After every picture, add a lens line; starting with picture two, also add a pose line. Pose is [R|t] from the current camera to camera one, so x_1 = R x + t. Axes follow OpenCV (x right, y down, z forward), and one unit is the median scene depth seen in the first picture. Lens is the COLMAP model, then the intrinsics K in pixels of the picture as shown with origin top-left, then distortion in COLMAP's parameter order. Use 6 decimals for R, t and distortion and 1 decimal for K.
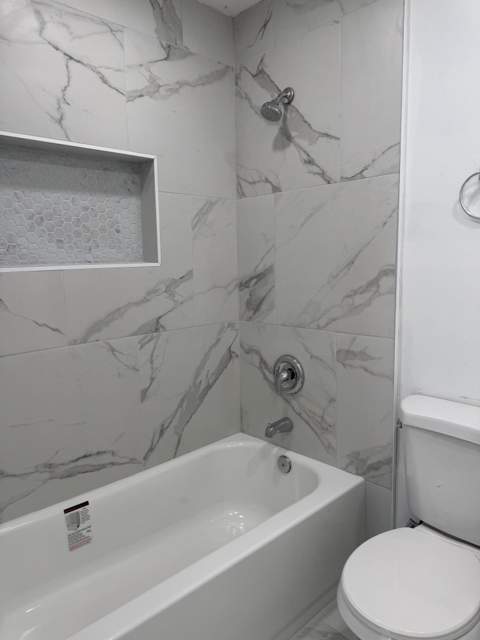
lens RADIAL K [[451.8, 0, 242.1], [0, 451.8, 318.4], [0, 0, 1]] dist [0.095982, -0.141806]
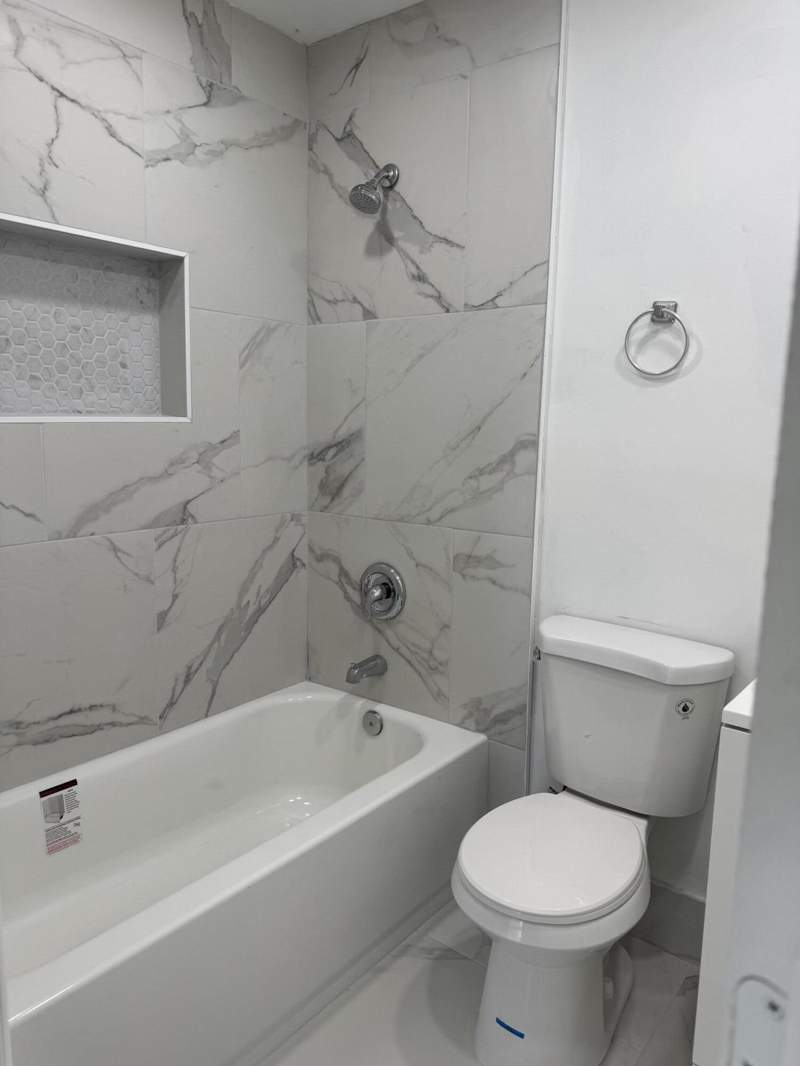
lens RADIAL K [[751.4, 0, 394.5], [0, 751.4, 538.6], [0, 0, 1]] dist [0.089592, -0.140025]
pose [[0.989630, 0.016241, 0.142716, -0.044738], [-0.019770, 0.999532, 0.023350, 0.020118], [-0.142270, -0.025929, 0.989488, -0.122235]]
